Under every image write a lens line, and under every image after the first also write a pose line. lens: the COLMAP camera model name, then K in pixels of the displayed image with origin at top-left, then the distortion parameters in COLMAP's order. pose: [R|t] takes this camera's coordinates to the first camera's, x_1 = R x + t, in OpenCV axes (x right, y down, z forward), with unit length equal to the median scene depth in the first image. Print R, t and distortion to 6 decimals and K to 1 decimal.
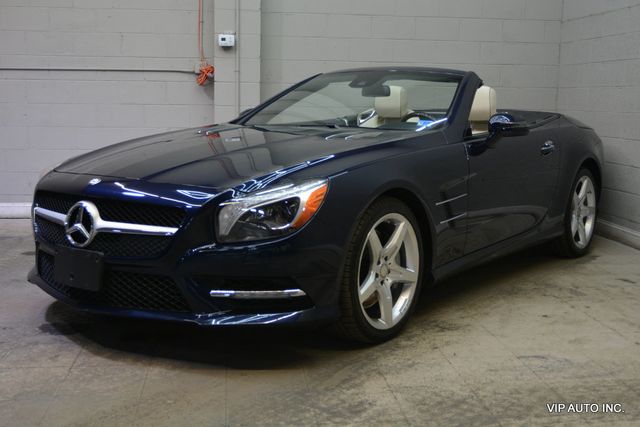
lens RADIAL K [[780.4, 0, 320.3], [0, 780.4, 213.9], [0, 0, 1]] dist [-0.008038, -0.023171]
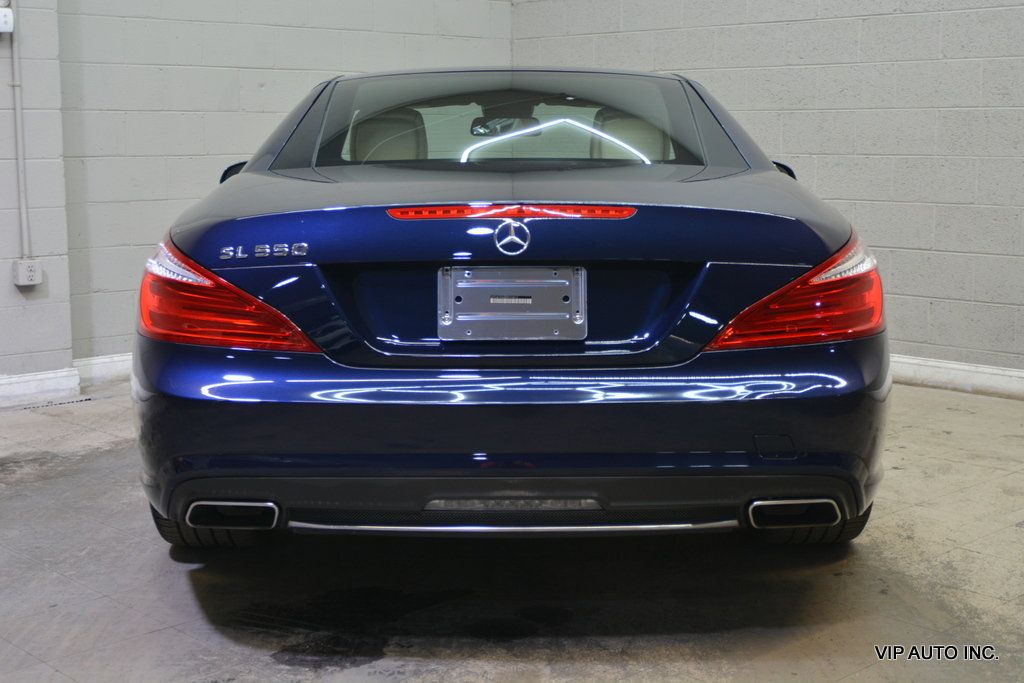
lens RADIAL K [[1418.5, 0, 511.5], [0, 1418.5, 344.8], [0, 0, 1]] dist [-0.022666, 0.015982]
pose [[0.797997, -0.106112, 0.593246, -0.789110], [0.102113, 0.993951, 0.040430, -0.062661], [-0.593948, 0.028315, 0.804005, 0.279461]]
